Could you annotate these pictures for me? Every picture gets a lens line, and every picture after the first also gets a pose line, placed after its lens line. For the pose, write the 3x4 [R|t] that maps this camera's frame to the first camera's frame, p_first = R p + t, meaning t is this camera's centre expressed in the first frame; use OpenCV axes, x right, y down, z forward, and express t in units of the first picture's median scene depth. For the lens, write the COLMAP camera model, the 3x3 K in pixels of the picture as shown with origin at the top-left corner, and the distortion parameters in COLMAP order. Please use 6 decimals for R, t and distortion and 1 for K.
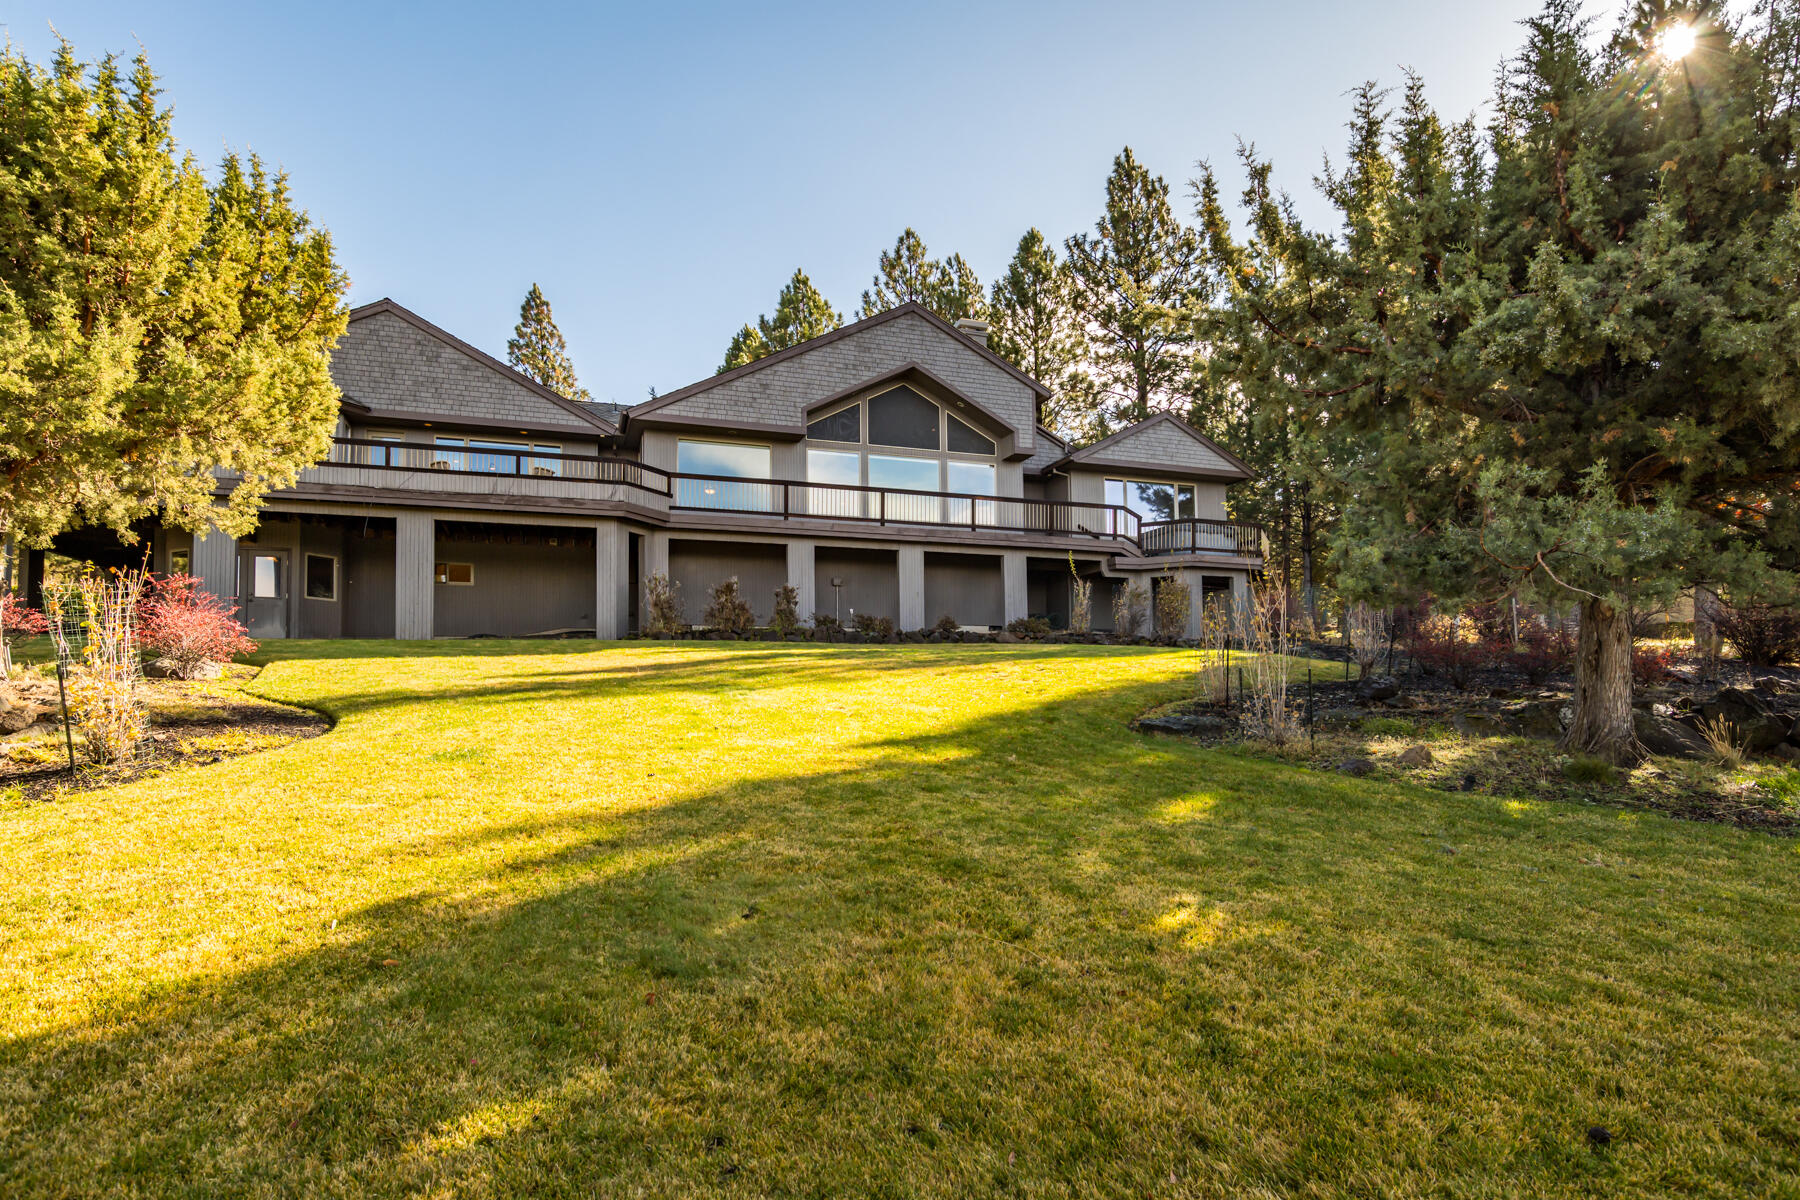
lens RADIAL K [[948.1, 0, 892.1], [0, 948.1, 651.9], [0, 0, 1]] dist [-0.003286, 0.010698]
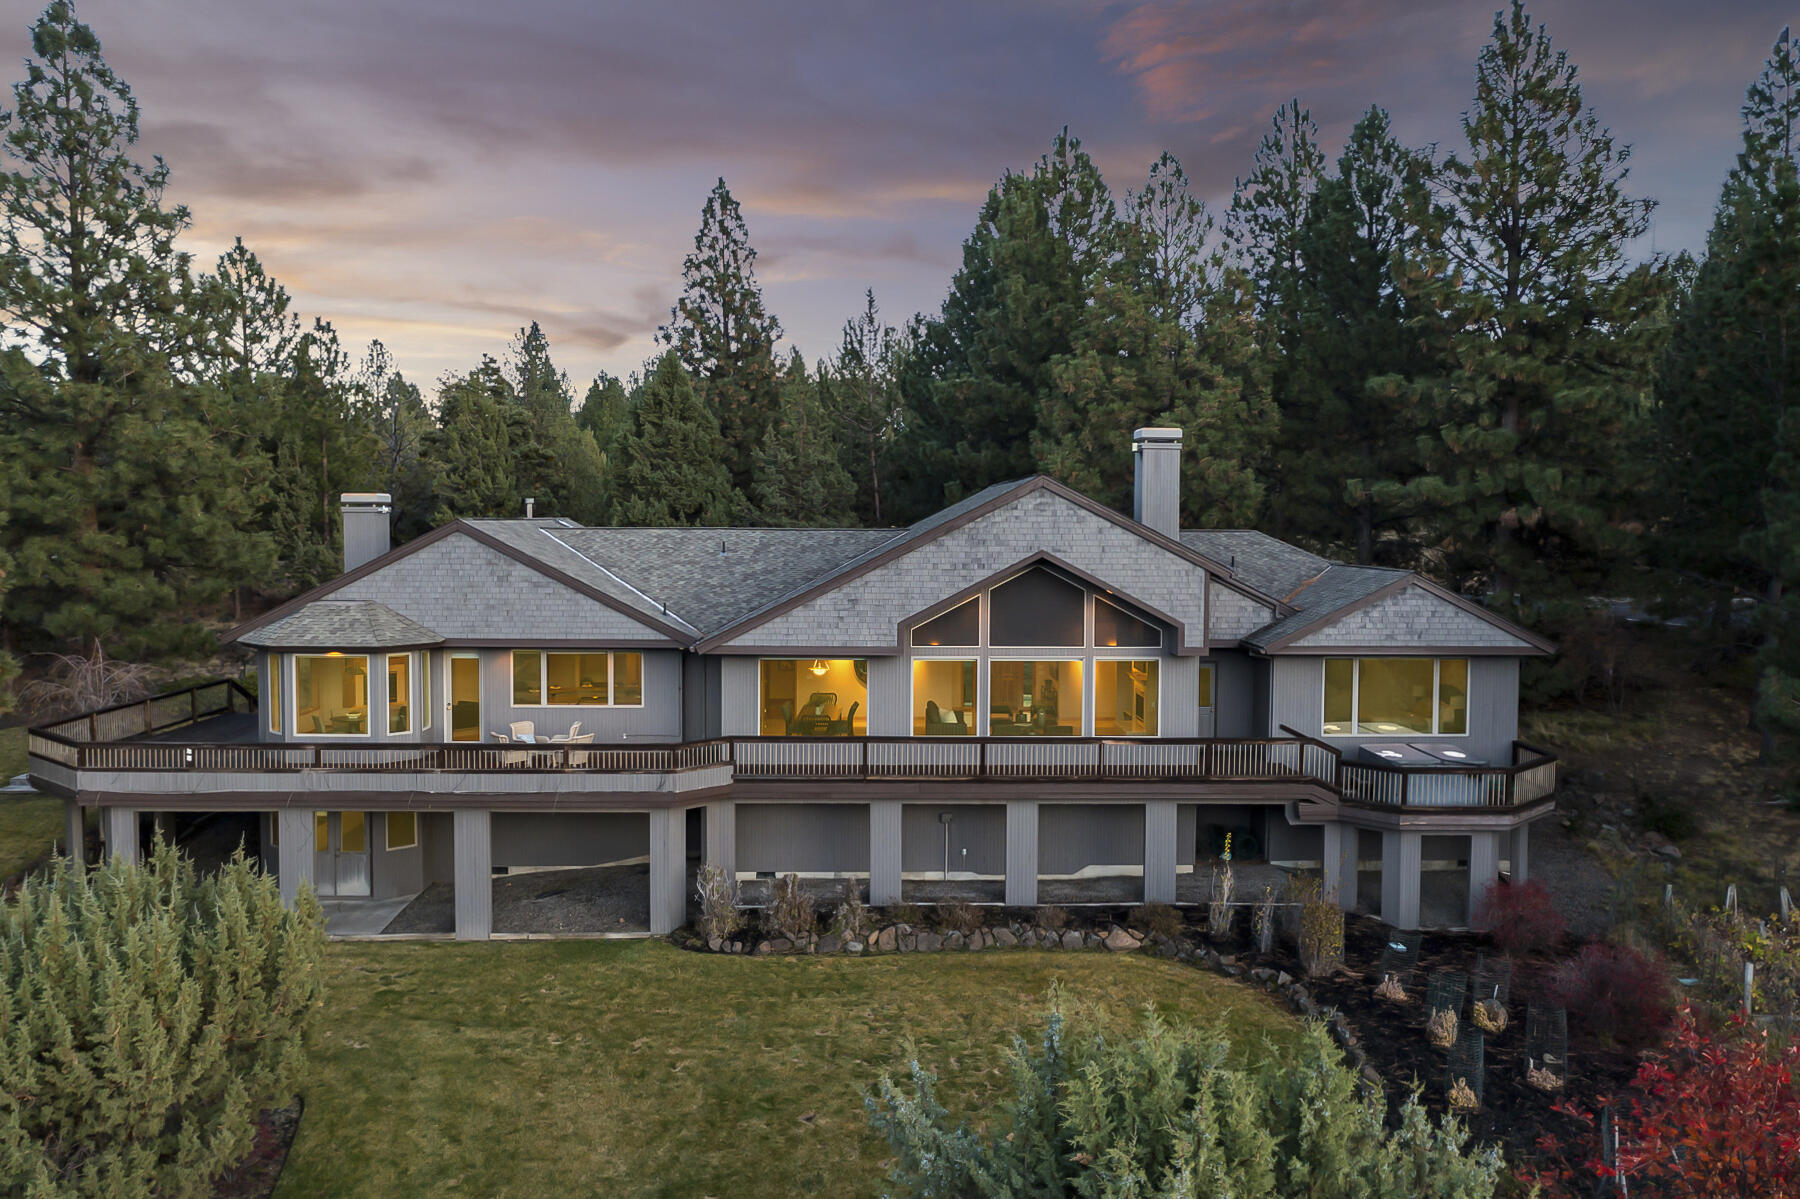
lens RADIAL K [[1451.2, 0, 903.6], [0, 1451.2, 601.9], [0, 0, 1]] dist [-0.012677, 0.000586]
pose [[0.953764, 0.029022, -0.299152, 0.291030], [0.005752, 0.993382, 0.114710, -0.424161], [0.300502, -0.111127, 0.947285, -0.204301]]
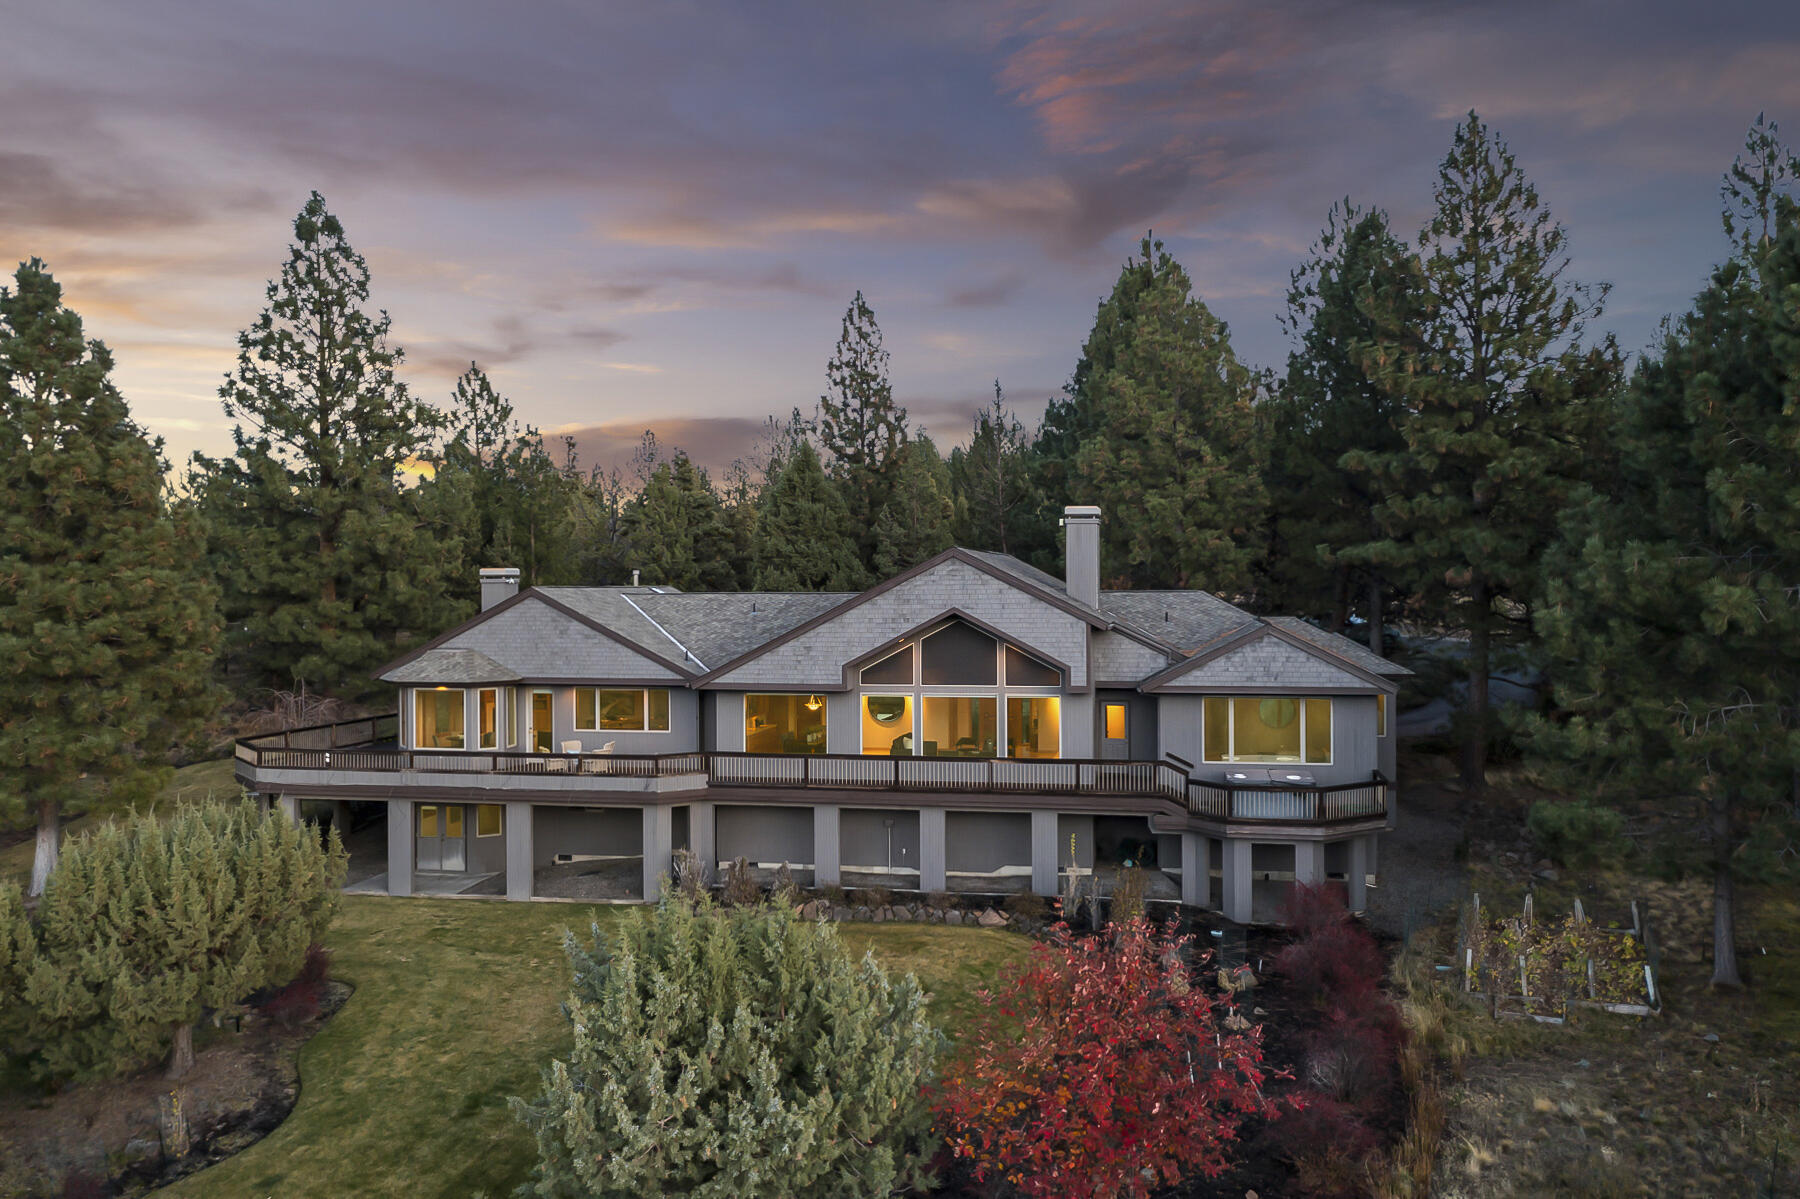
lens RADIAL K [[1463.2, 0, 900.0], [0, 1463.2, 599.5], [0, 0, 1]] dist [-0.015761, -0.000193]
pose [[0.864665, 0.006841, -0.502302, 0.781204], [0.028642, 0.997609, 0.062893, -0.433769], [0.501531, -0.068768, 0.862402, -0.369076]]
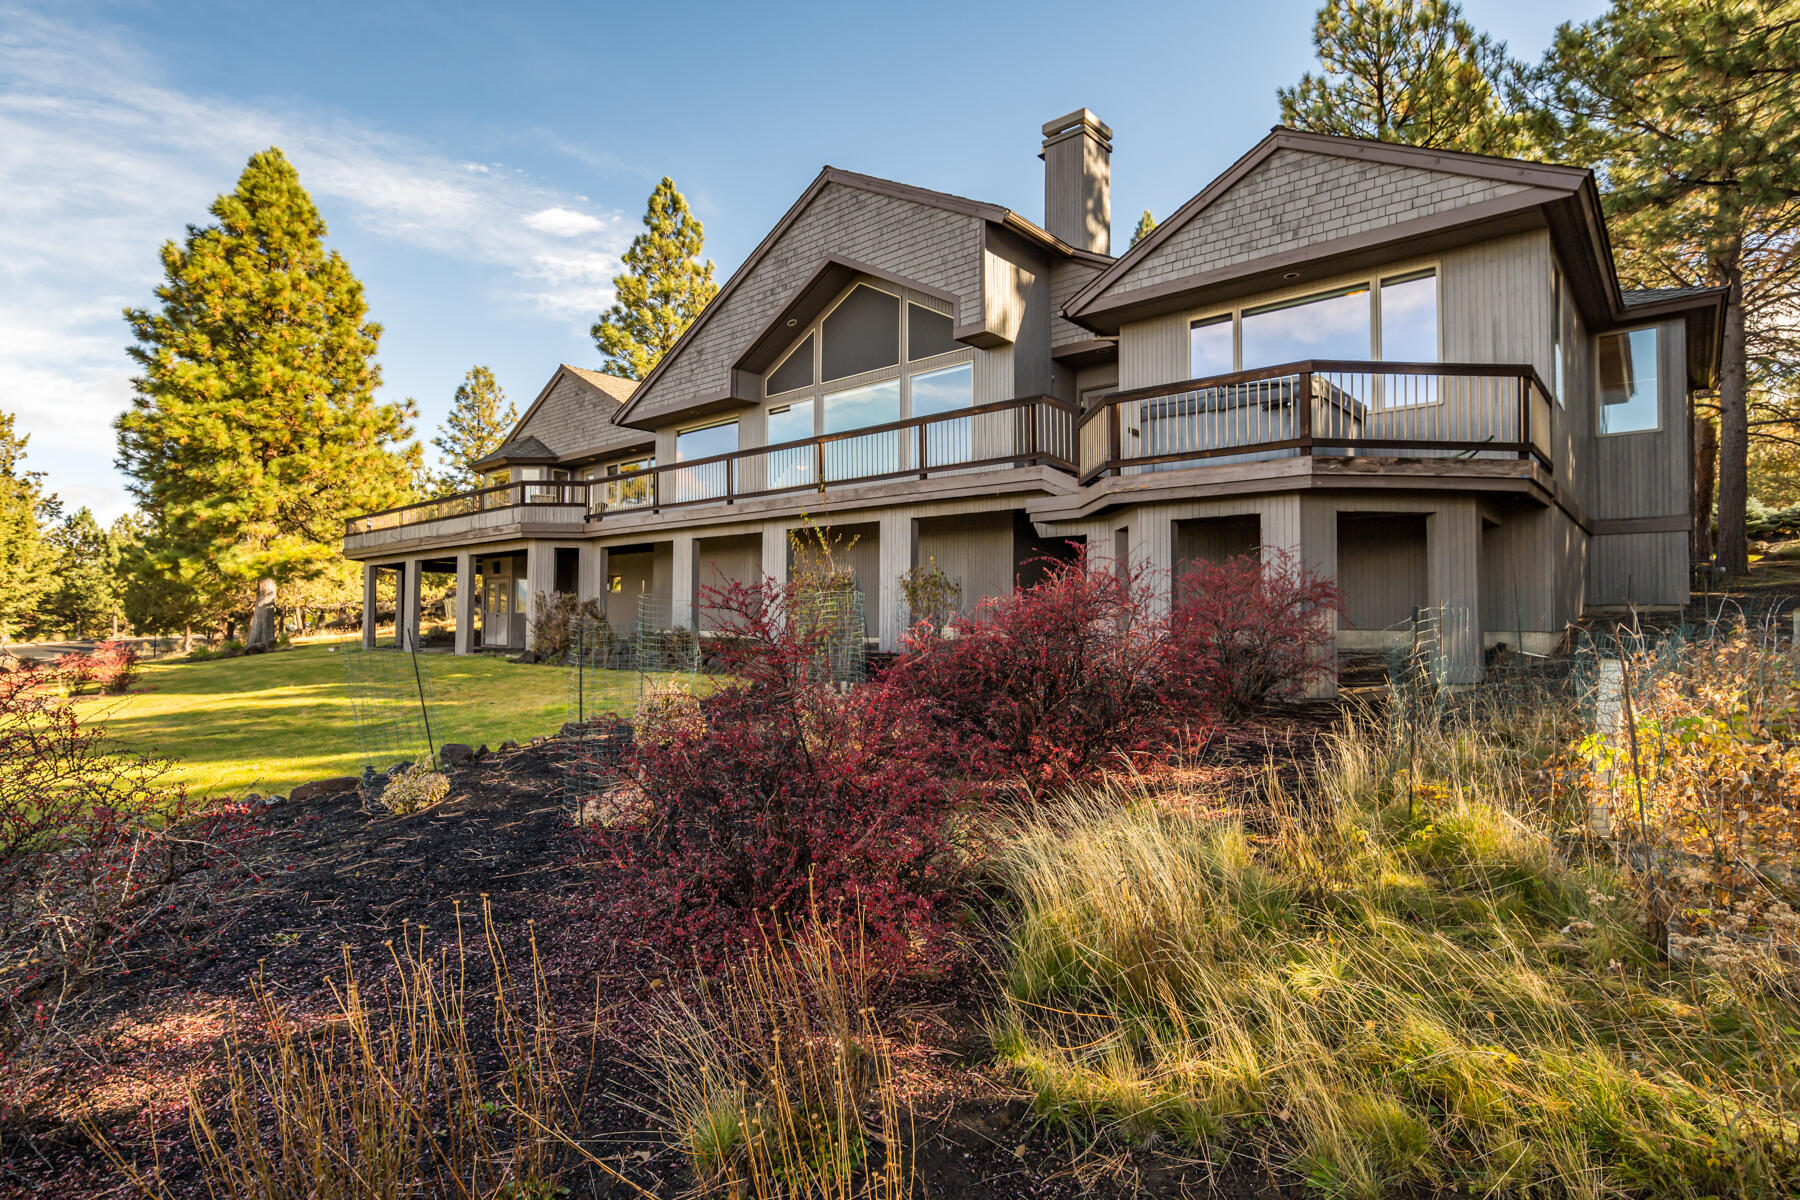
lens RADIAL K [[910.4, 0, 894.2], [0, 910.4, 607.4], [0, 0, 1]] dist [-0.001361, -0.000341]
pose [[0.491020, -0.005526, -0.871131, 0.666840], [0.045476, 0.998779, 0.019297, -0.056441], [0.869960, -0.049090, 0.490672, 0.730465]]
